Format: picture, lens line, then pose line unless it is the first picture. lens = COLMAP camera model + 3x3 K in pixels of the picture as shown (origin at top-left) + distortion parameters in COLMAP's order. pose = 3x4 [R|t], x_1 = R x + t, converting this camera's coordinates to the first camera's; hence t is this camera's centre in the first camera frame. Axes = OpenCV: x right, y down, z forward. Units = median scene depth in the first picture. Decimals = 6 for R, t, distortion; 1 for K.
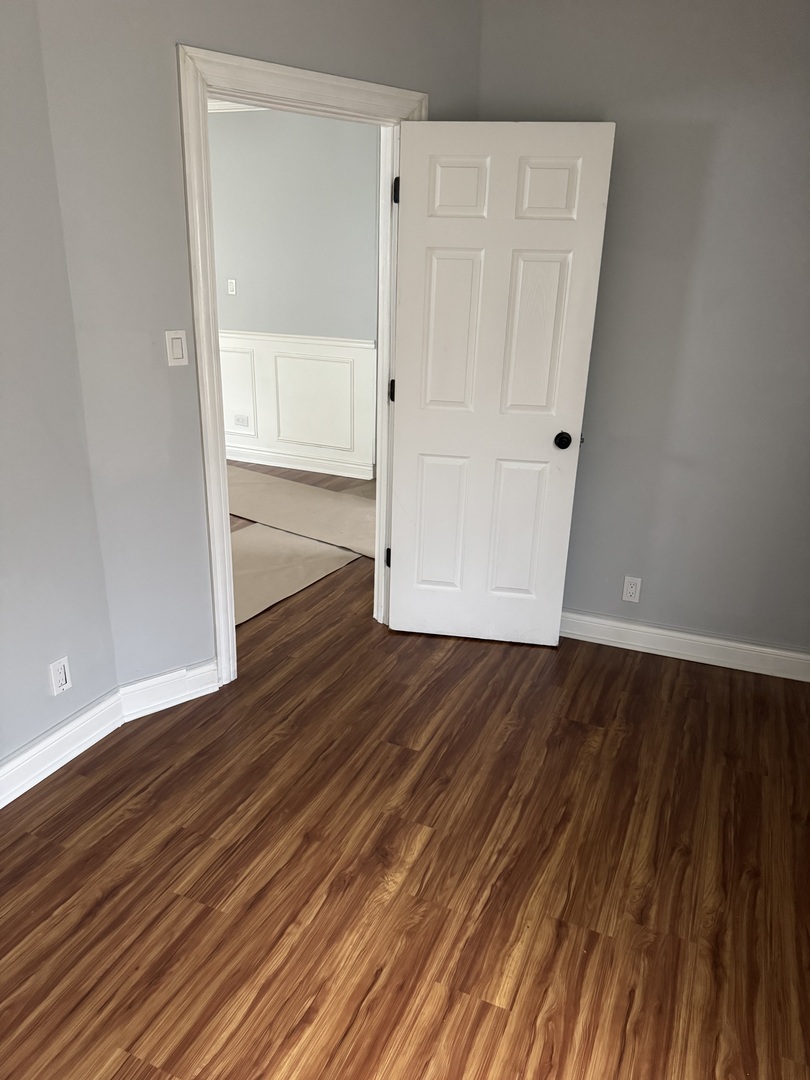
lens RADIAL K [[762.7, 0, 401.9], [0, 762.7, 540.8], [0, 0, 1]] dist [0.081354, -0.014603]
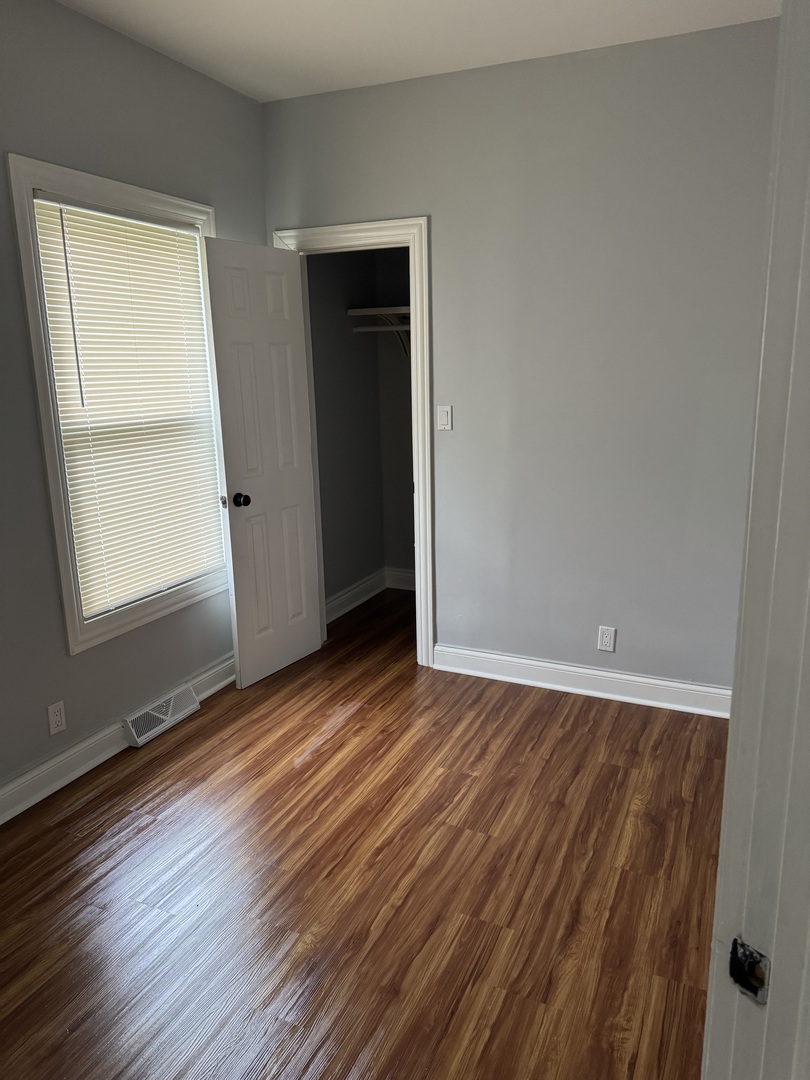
lens RADIAL K [[762.7, 0, 403.5], [0, 762.7, 539.9], [0, 0, 1]] dist [0.081354, -0.014603]
pose [[-0.999874, 0.004782, 0.015124, -0.165862], [0.012428, 0.828682, 0.559581, -0.602752], [-0.009857, 0.559699, -0.828637, 1.630544]]
